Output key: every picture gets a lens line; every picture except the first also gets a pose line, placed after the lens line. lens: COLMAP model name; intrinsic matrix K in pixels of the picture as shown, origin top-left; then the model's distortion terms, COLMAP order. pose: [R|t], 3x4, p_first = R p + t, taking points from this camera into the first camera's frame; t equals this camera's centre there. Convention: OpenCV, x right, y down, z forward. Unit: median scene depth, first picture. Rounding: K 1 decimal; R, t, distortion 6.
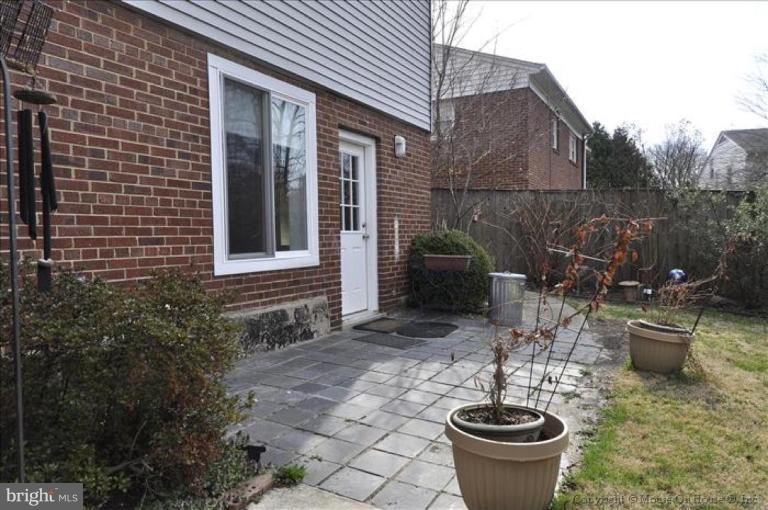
lens RADIAL K [[496.1, 0, 409.9], [0, 496.1, 247.1], [0, 0, 1]] dist [0.046283, -0.000950]
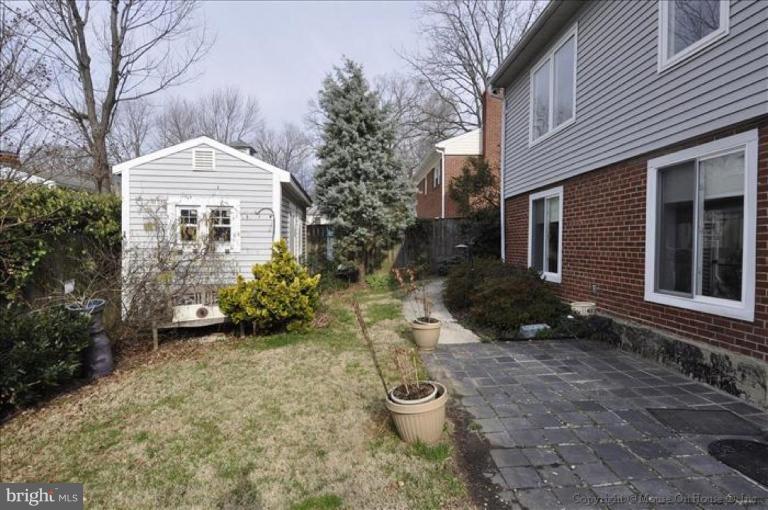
lens RADIAL K [[380.8, 0, 384.0], [0, 380.8, 255.0], [0, 0, 1]] dist [0.037499, -0.000274]
pose [[-0.855350, 0.022769, -0.517550, 0.817779], [-0.009817, 0.998142, 0.060137, -0.130412], [0.517957, 0.056519, -0.853537, 1.393631]]
